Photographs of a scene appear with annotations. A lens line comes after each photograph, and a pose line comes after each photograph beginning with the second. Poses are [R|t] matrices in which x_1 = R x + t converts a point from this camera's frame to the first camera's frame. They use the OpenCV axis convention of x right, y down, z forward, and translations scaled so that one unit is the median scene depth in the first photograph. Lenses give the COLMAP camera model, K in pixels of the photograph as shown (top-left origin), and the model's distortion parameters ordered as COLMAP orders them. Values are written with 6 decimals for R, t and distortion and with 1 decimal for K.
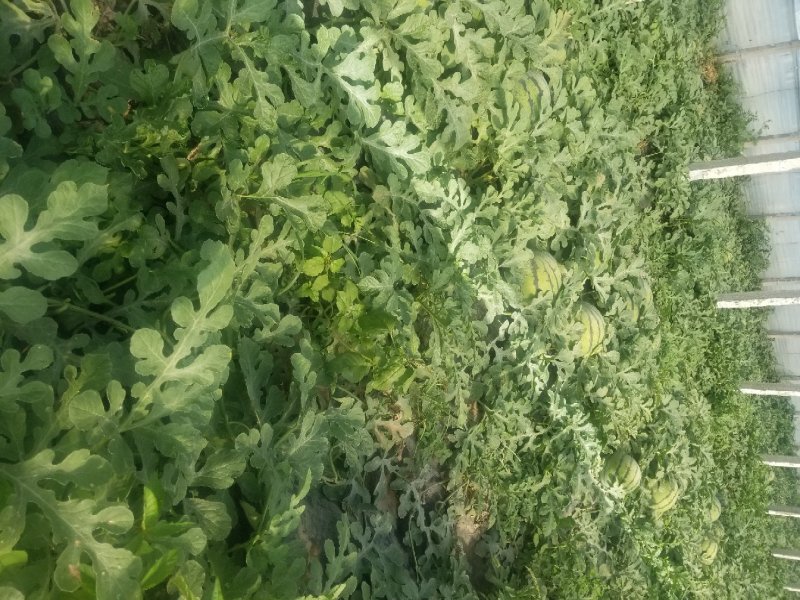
lens RADIAL K [[621.6, 0, 415.3], [0, 621.6, 304.2], [0, 0, 1]] dist [0.124773, -0.197183]
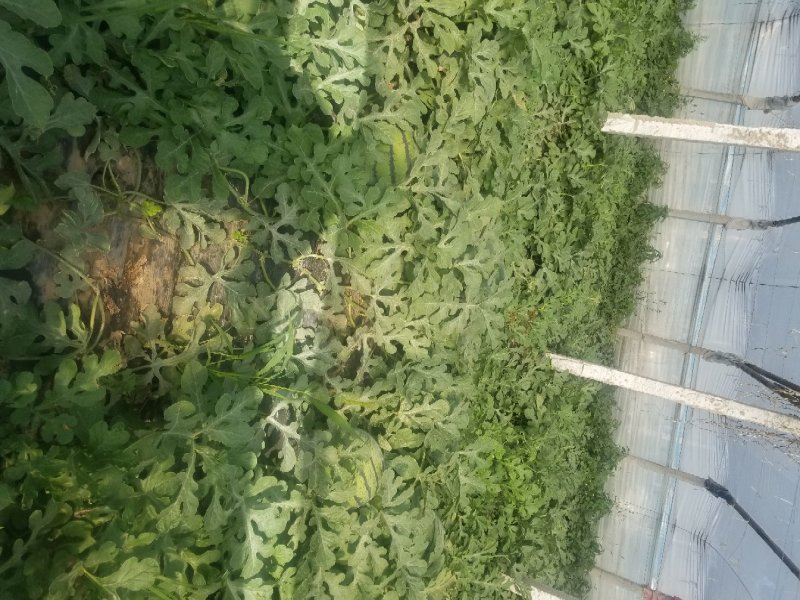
lens RADIAL K [[627.5, 0, 409.8], [0, 627.5, 301.2], [0, 0, 1]] dist [0.087290, -0.143477]
pose [[0.813843, 0.579084, -0.048183, -0.059211], [-0.472047, 0.610498, -0.635975, -0.036678], [-0.338867, 0.540328, 0.770204, -0.080104]]
